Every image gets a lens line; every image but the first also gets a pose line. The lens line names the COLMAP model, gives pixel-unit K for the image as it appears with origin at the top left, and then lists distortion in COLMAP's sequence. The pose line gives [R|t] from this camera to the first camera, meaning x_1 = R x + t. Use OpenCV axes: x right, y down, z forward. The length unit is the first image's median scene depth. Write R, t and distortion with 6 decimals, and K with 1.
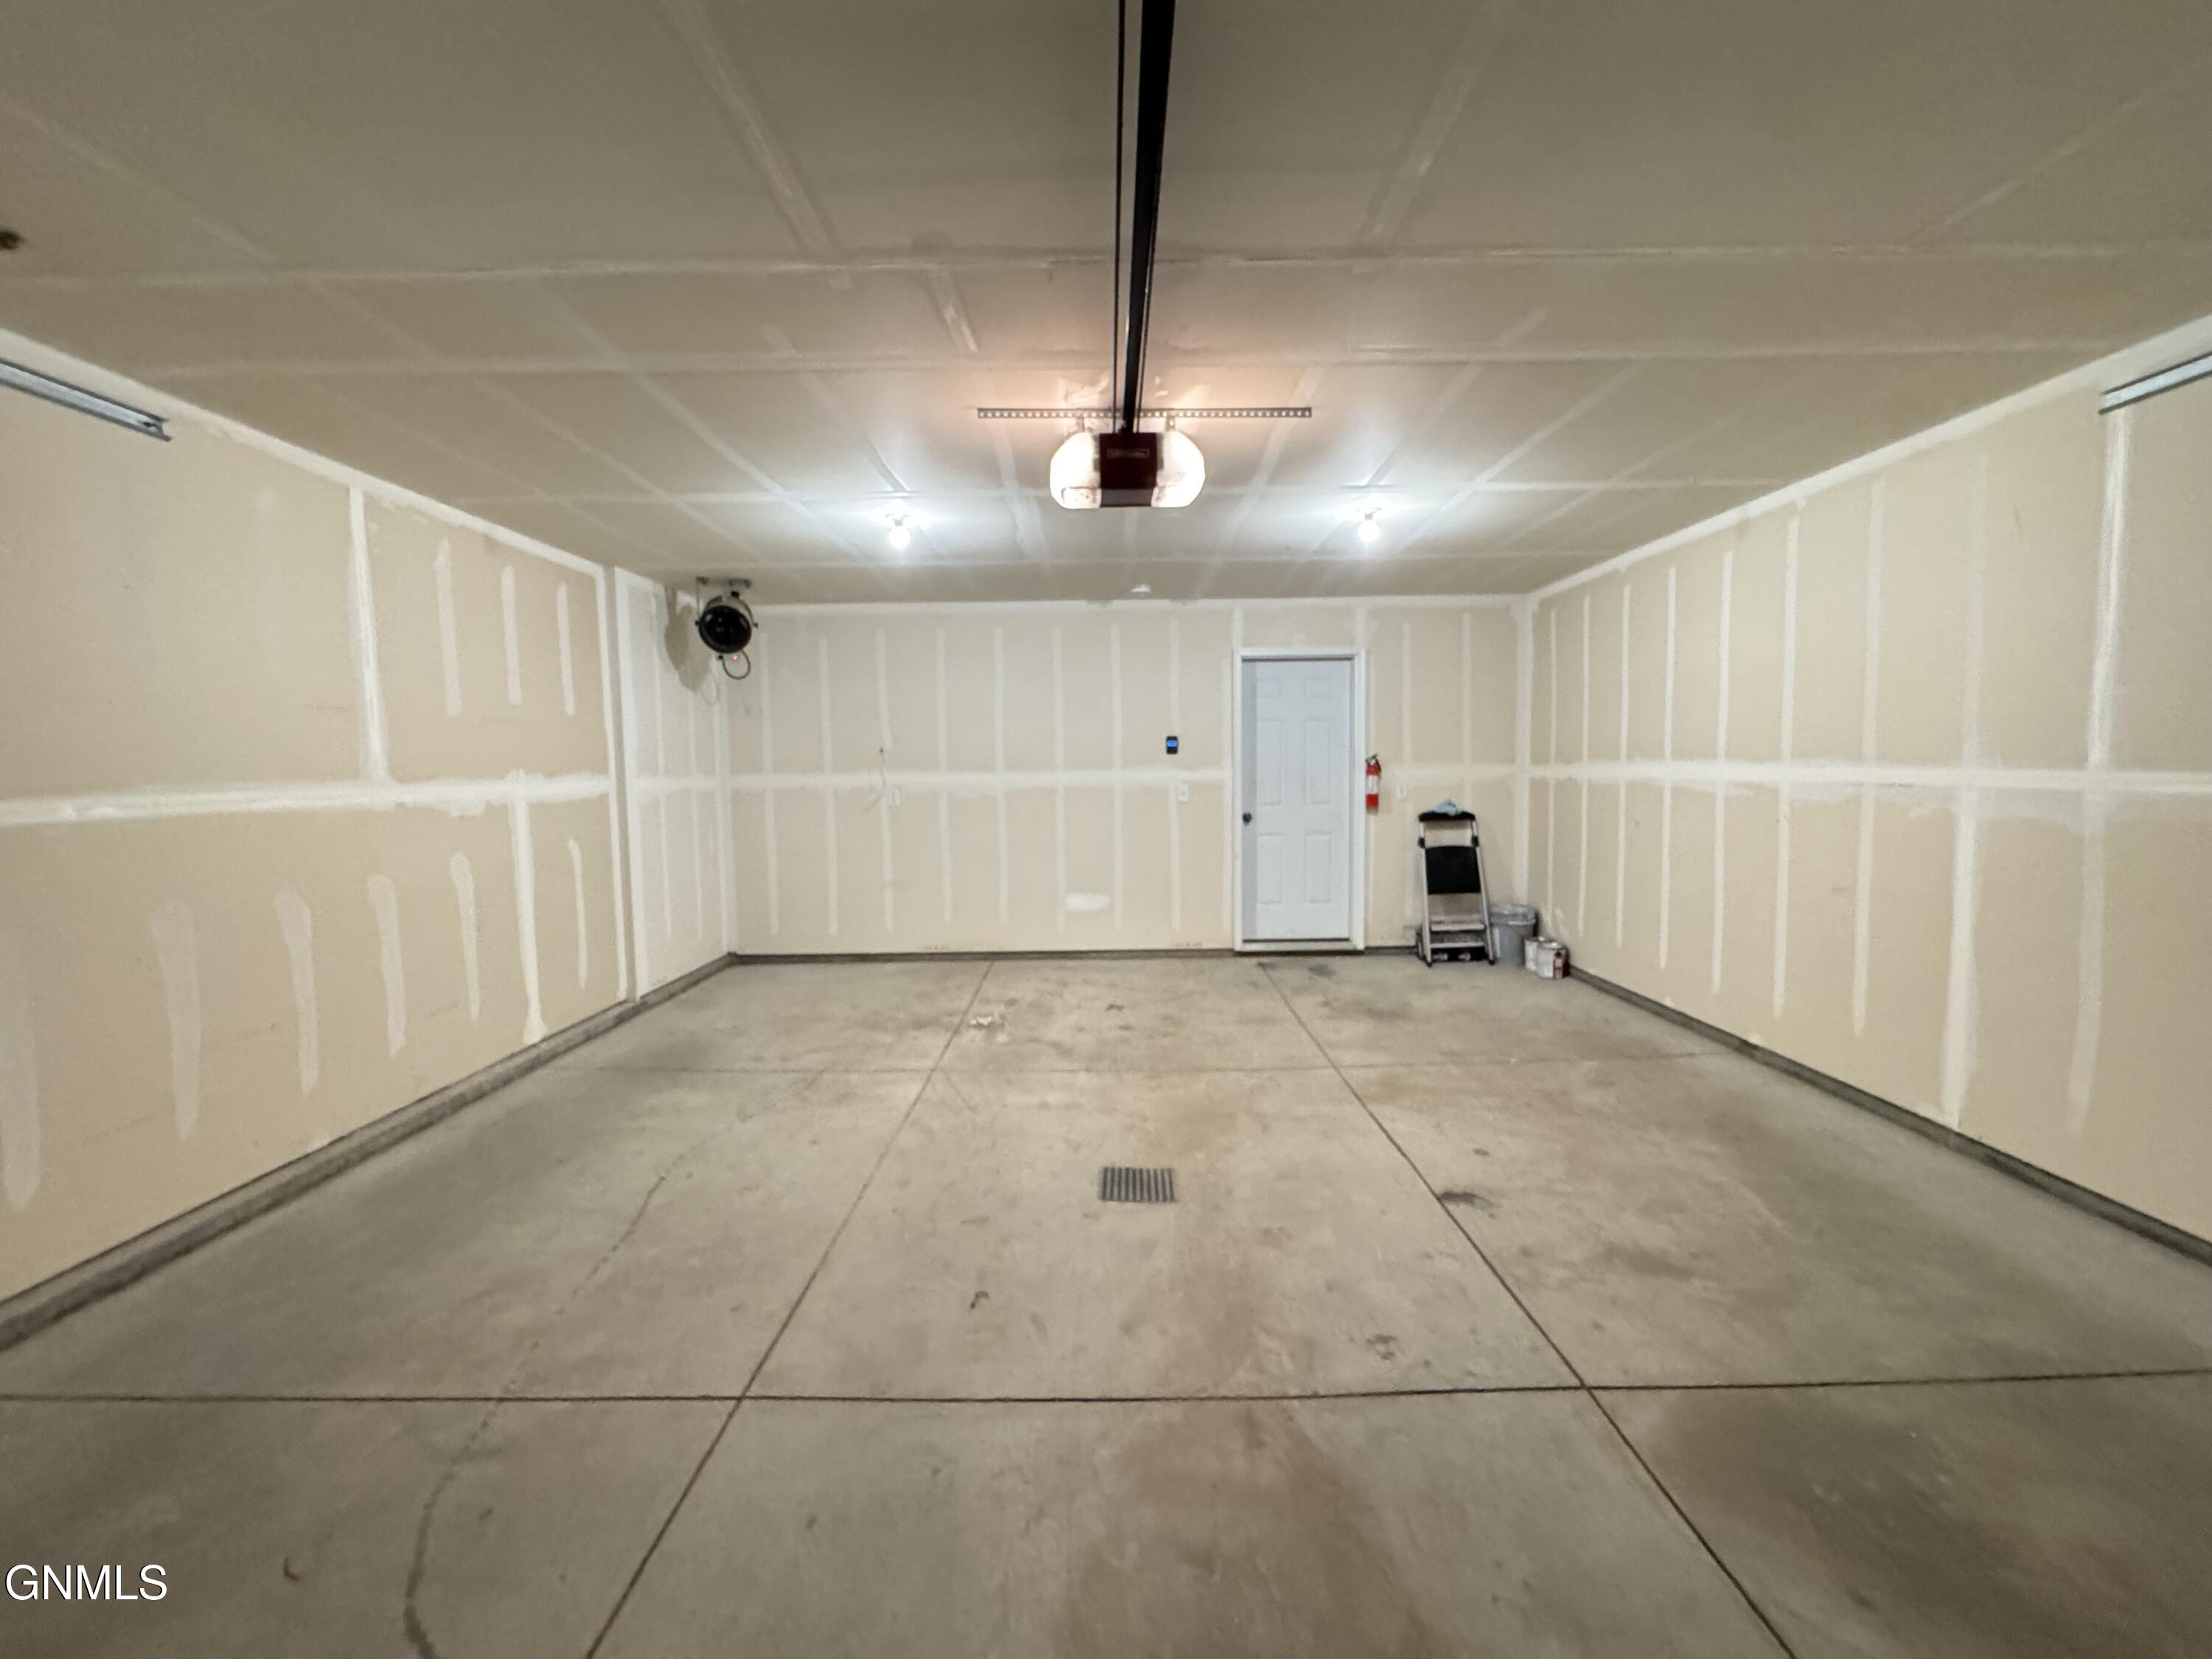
lens RADIAL K [[884.4, 0, 1115.9], [0, 884.4, 827.3], [0, 0, 1]] dist [-0.003657, 0.000794]
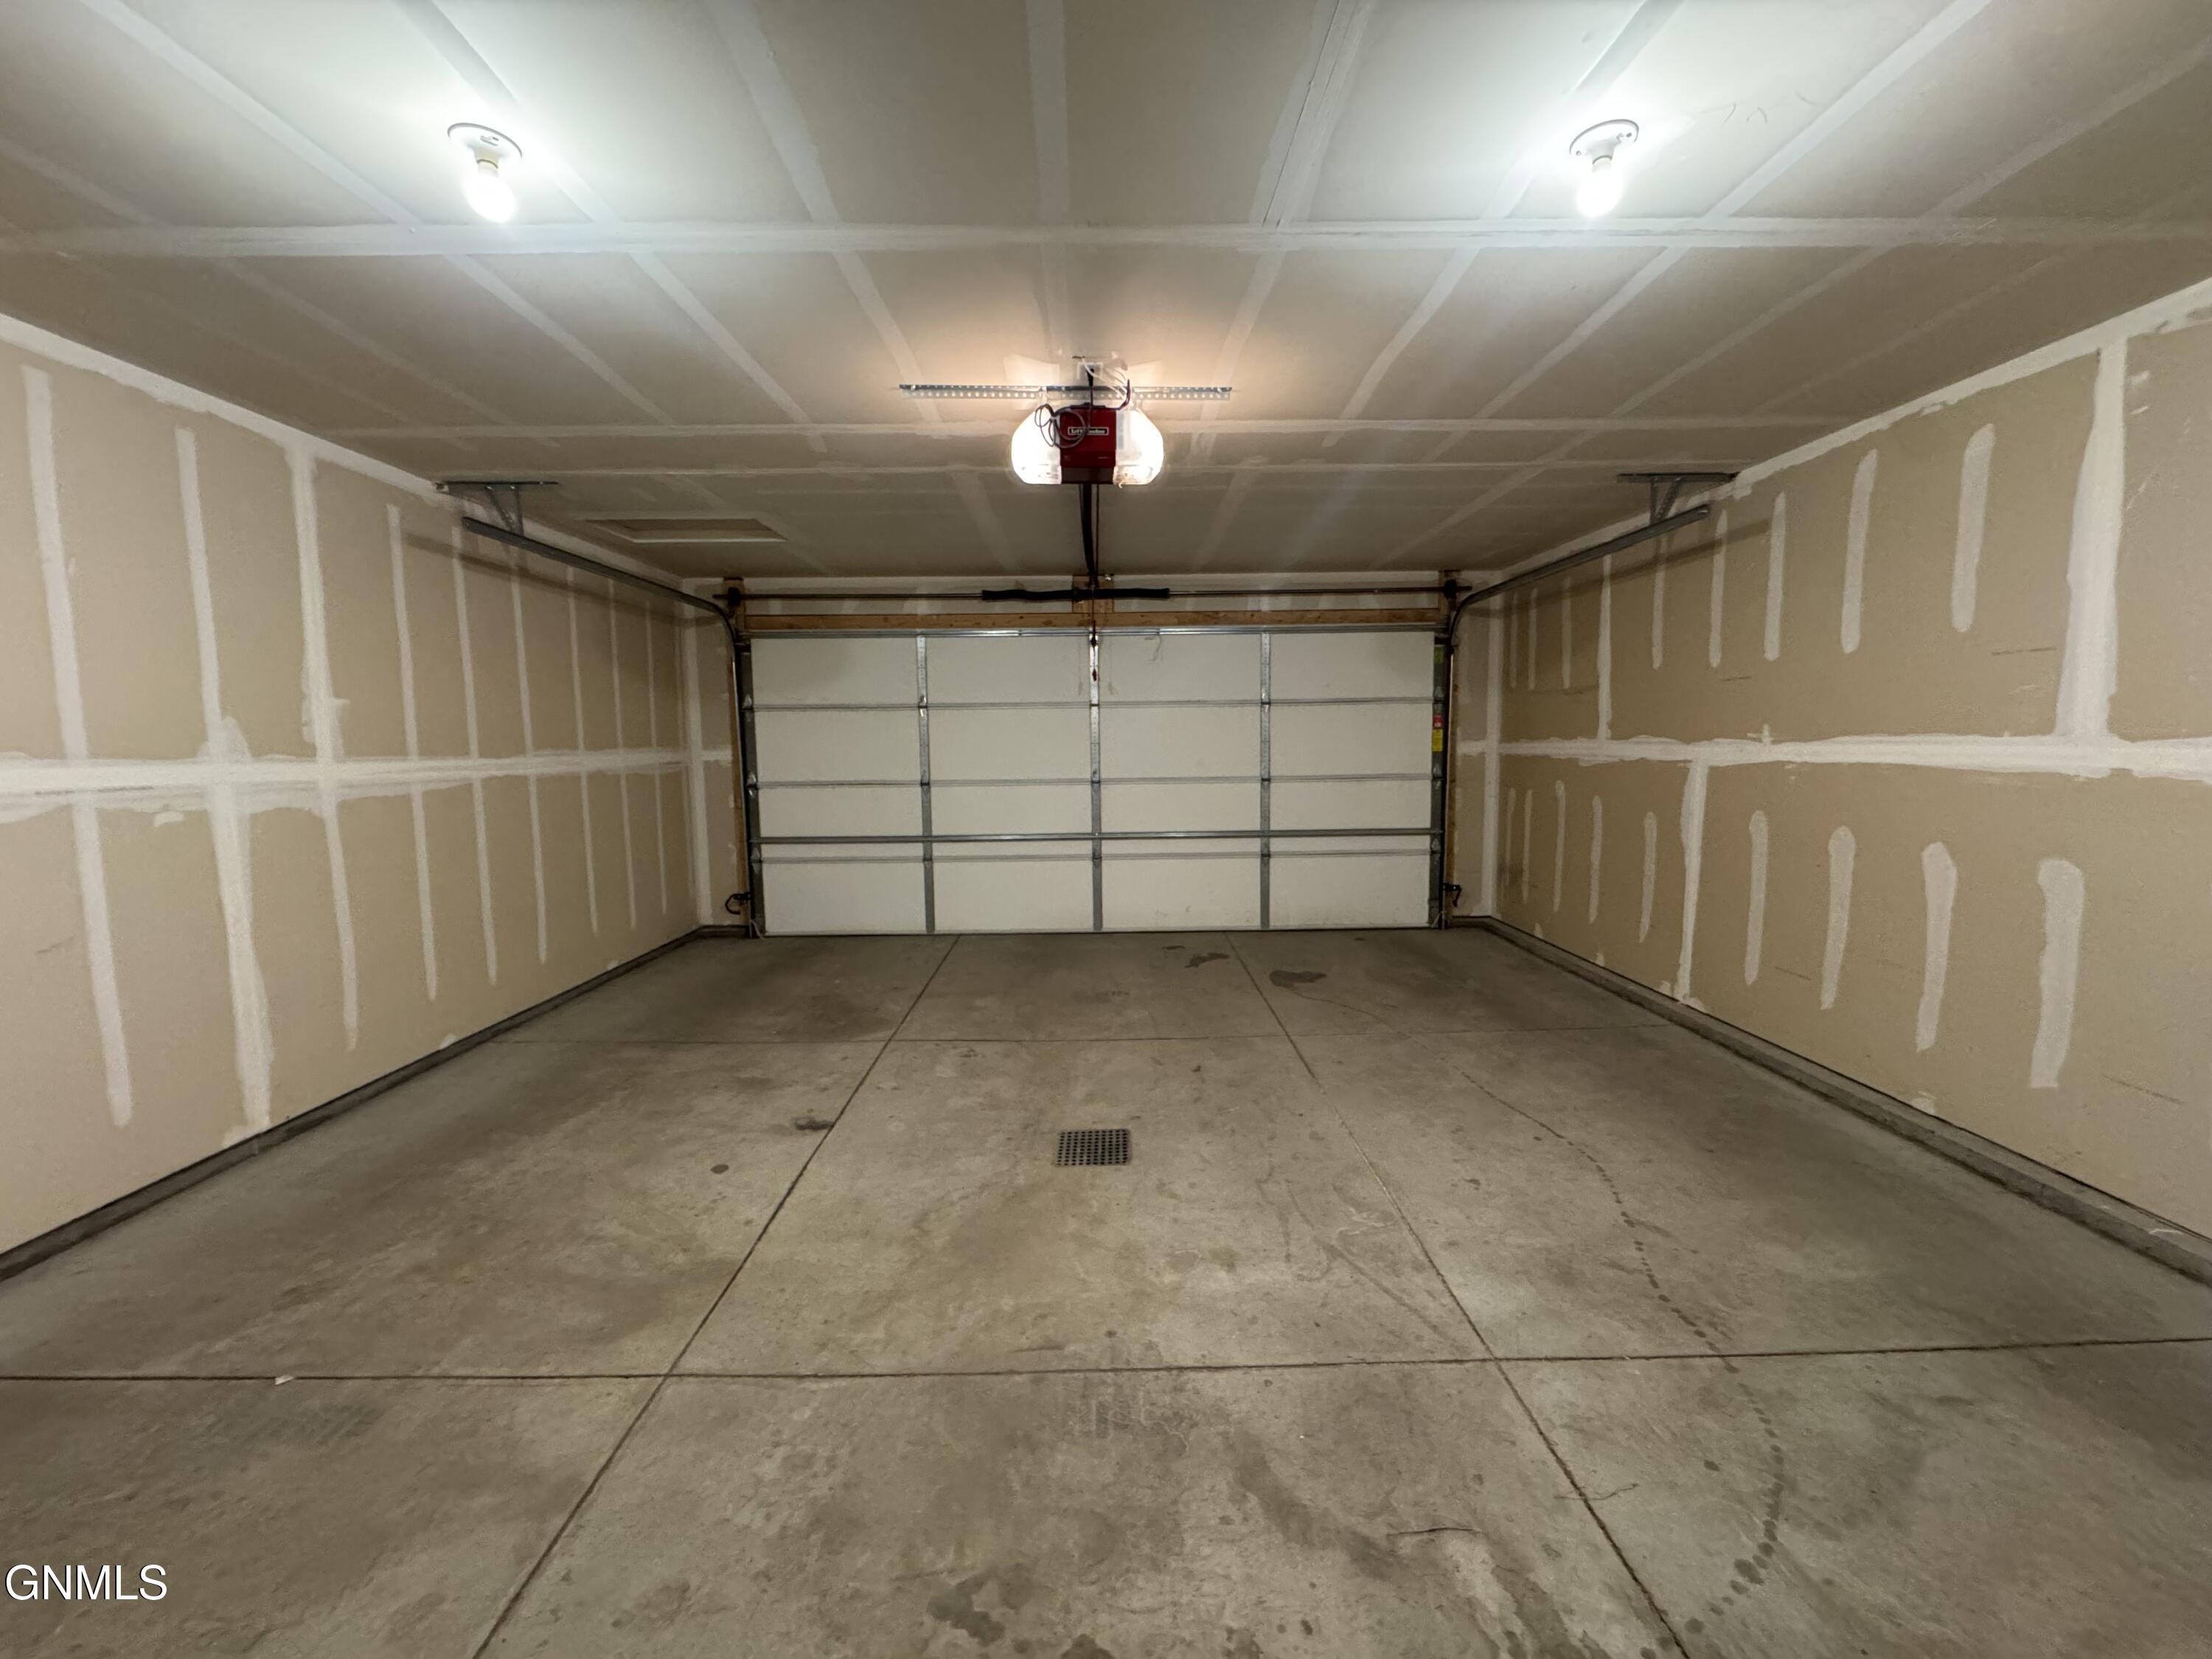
lens RADIAL K [[884.4, 0, 1104.5], [0, 884.4, 835.6], [0, 0, 1]] dist [-0.003657, 0.000794]
pose [[-0.999708, 0.024146, 0.001343, 0.000995], [0.024005, 0.984083, 0.176078, -0.112338], [0.002930, 0.176059, -0.984375, 1.606286]]
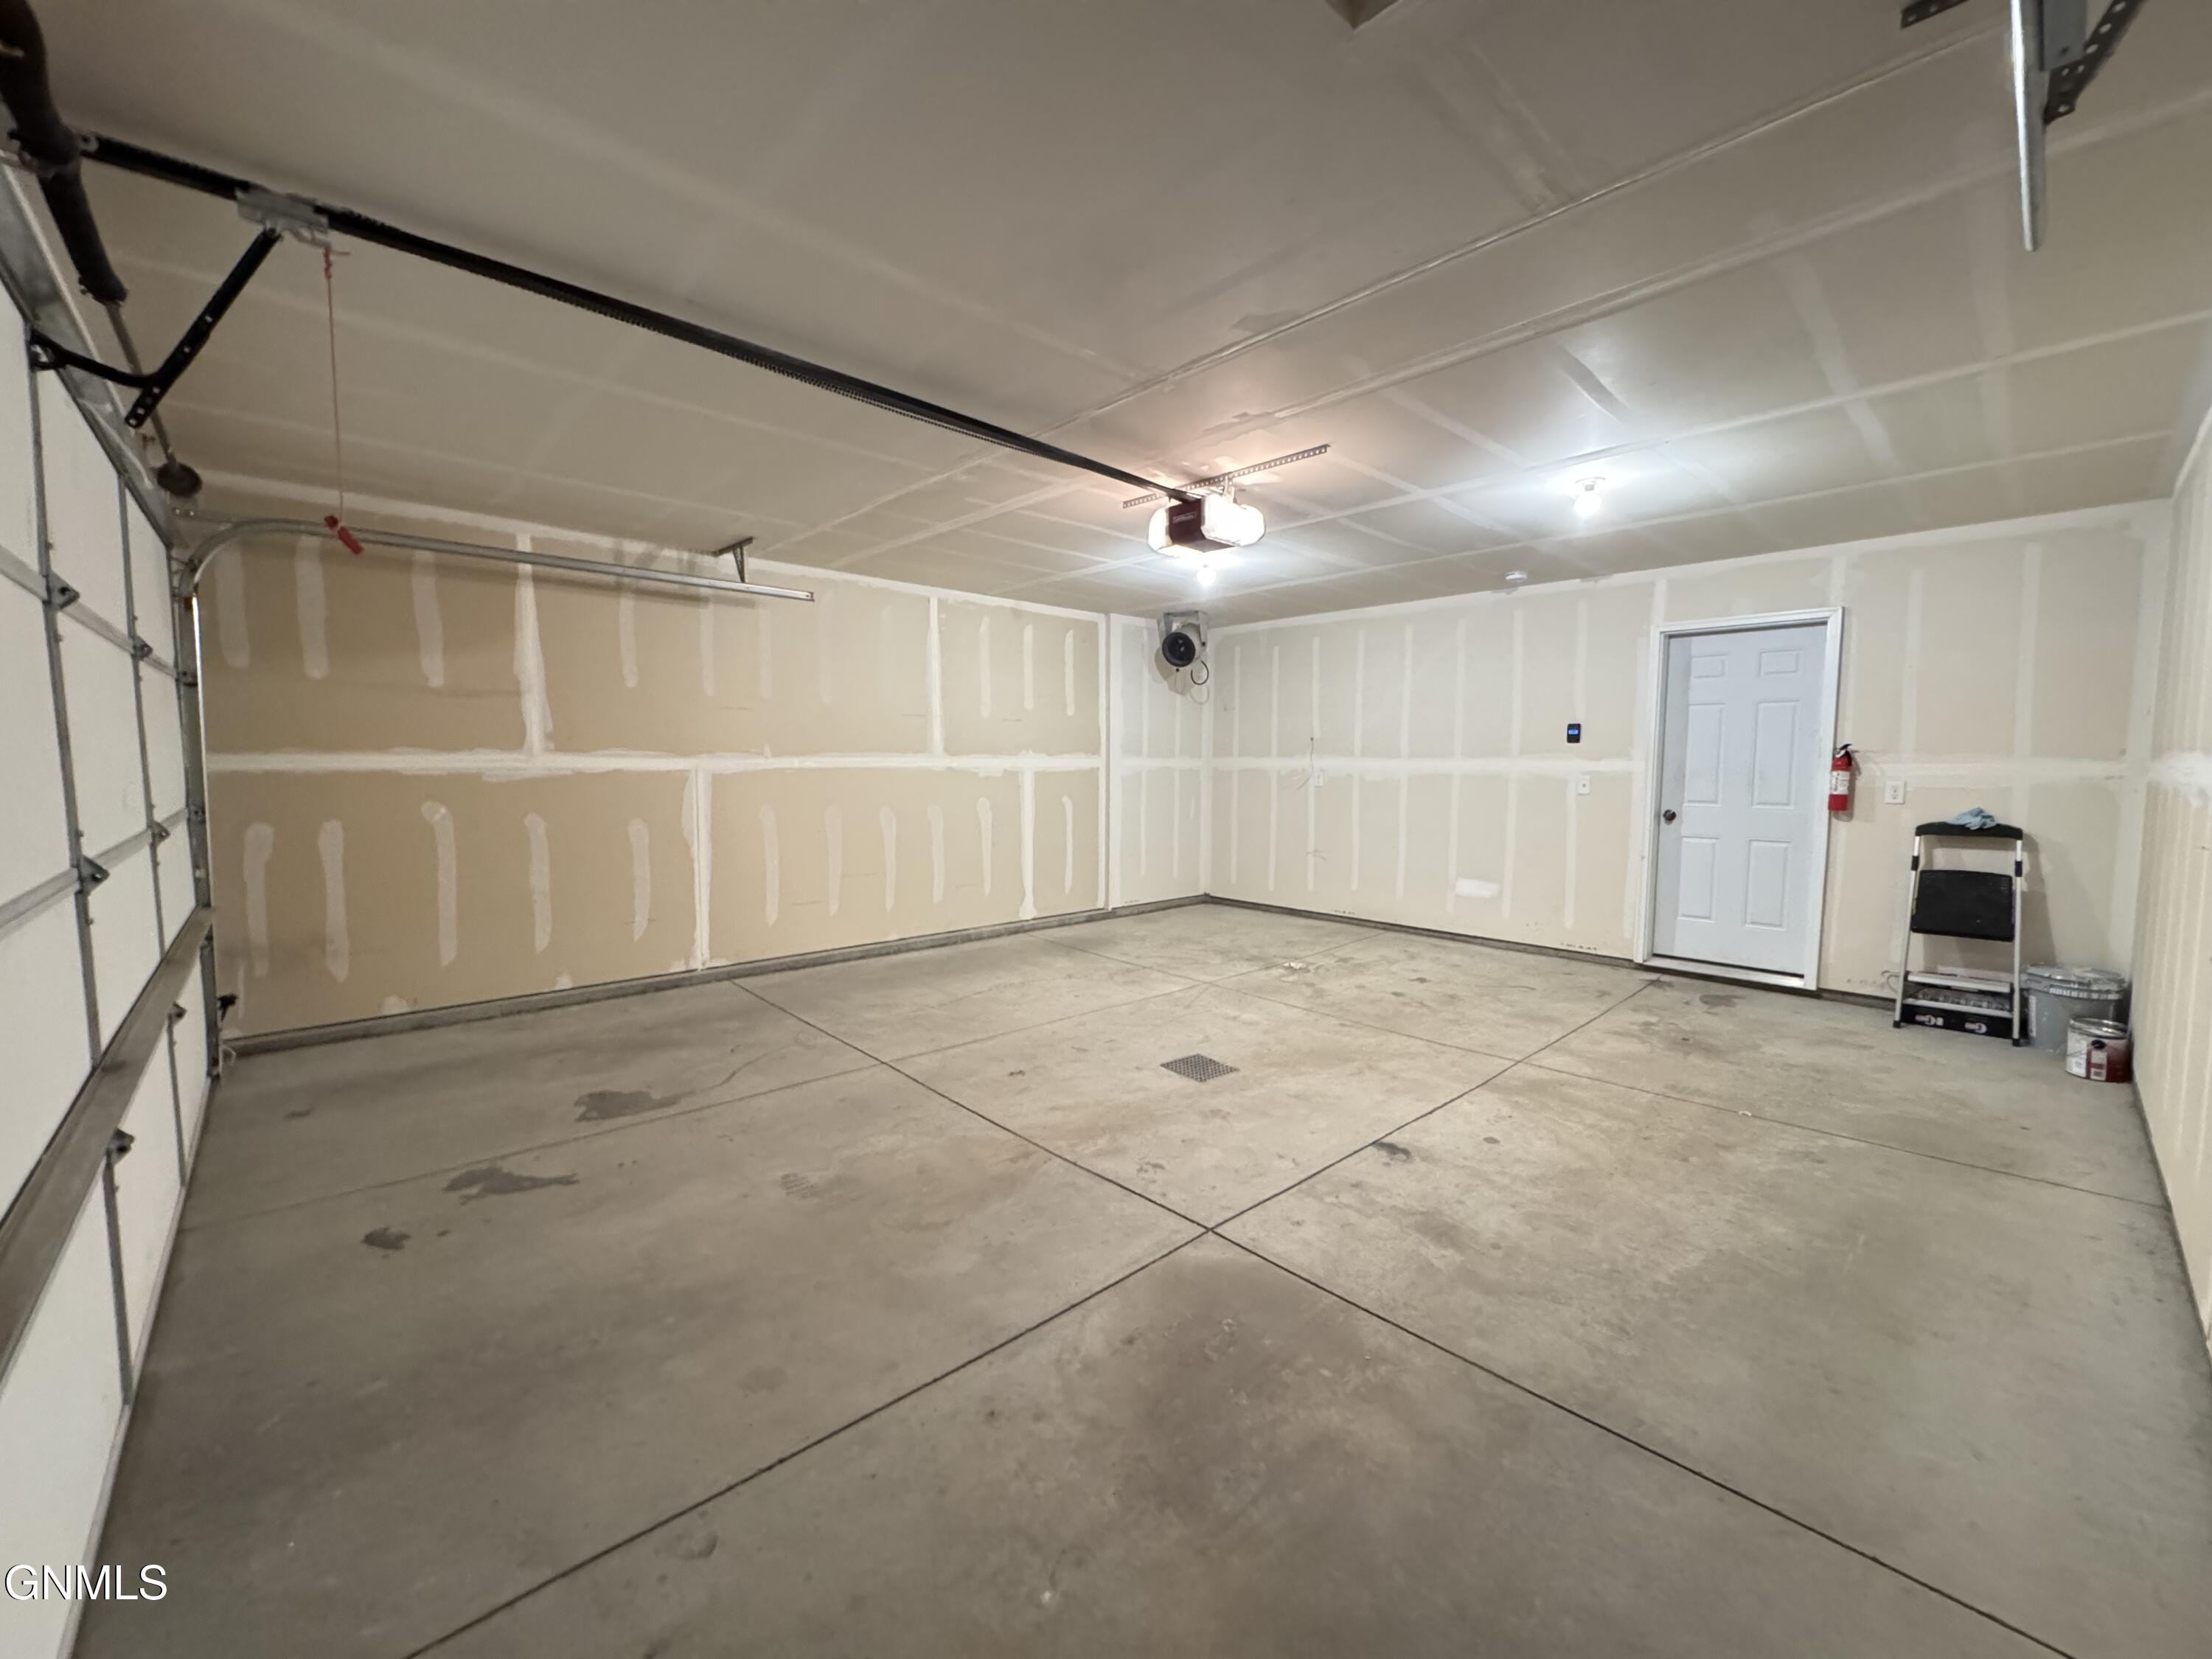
lens RADIAL K [[884.4, 0, 1117.1], [0, 884.4, 825.1], [0, 0, 1]] dist [-0.003657, 0.000794]
pose [[0.685279, 0.070395, -0.724871, 0.712670], [-0.065103, 0.997254, 0.035300, 0.005359], [0.725365, 0.023001, 0.687980, 0.000932]]
